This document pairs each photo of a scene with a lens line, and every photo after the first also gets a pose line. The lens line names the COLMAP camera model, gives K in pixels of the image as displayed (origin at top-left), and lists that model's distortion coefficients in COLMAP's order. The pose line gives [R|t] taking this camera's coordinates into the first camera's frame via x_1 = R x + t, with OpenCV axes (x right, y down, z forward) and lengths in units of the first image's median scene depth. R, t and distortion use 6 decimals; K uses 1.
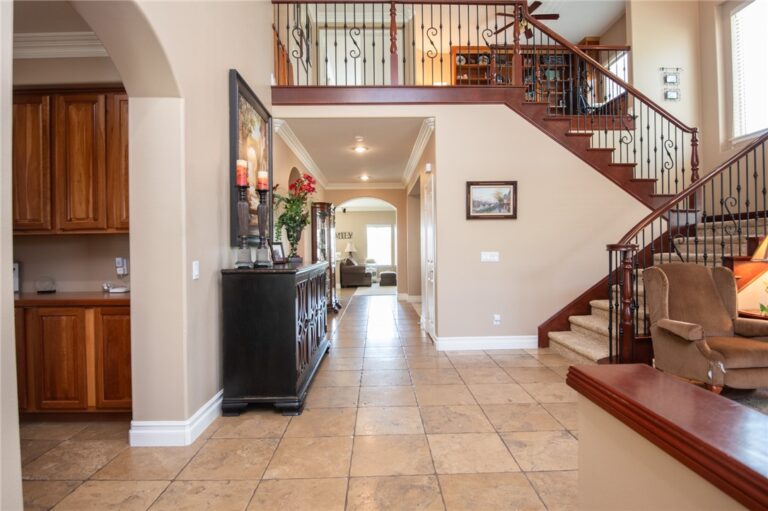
lens RADIAL K [[399.0, 0, 384.2], [0, 399.0, 251.3], [0, 0, 1]] dist [0.005889, -0.023168]
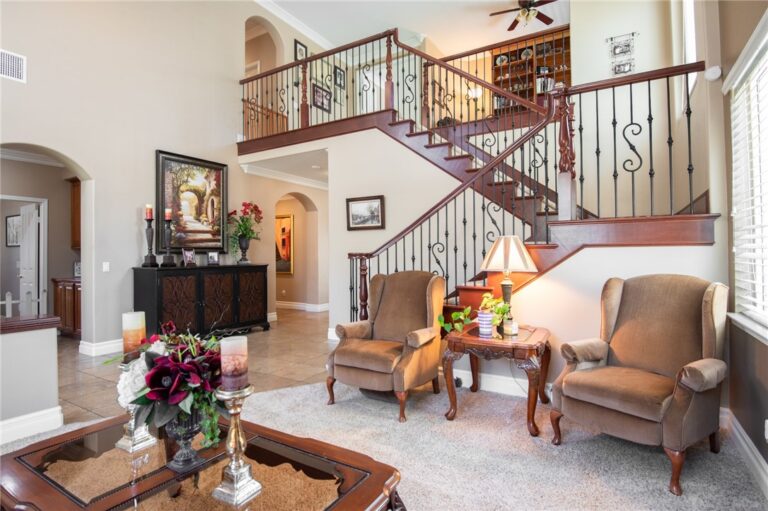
lens RADIAL K [[399.0, 0, 384.2], [0, 399.0, 251.3], [0, 0, 1]] dist [0.005889, -0.023168]
pose [[0.846964, 0.000186, -0.531650, 0.924533], [-0.004667, 0.999964, -0.007085, -0.010754], [0.531630, 0.008482, 0.846934, 0.057024]]
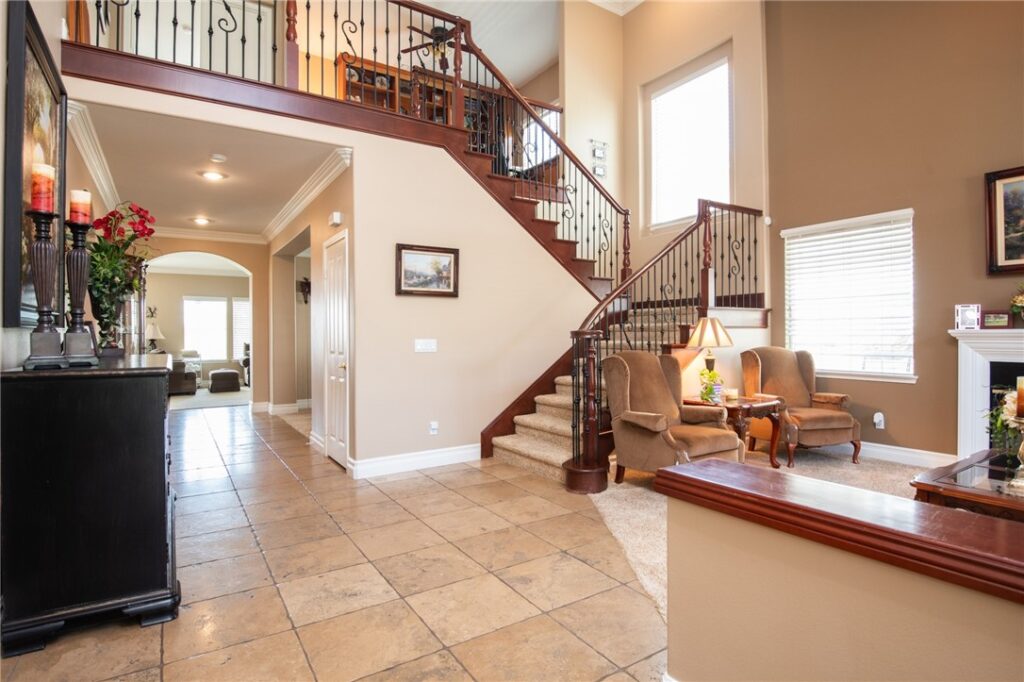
lens RADIAL K [[532.0, 0, 512.2], [0, 532.0, 335.4], [0, 0, 1]] dist [0.005889, -0.023168]
pose [[0.851603, 0.005238, 0.524162, -0.124754], [-0.001769, 0.999973, -0.007119, 0.001126], [-0.524185, 0.005135, 0.851589, 0.054123]]
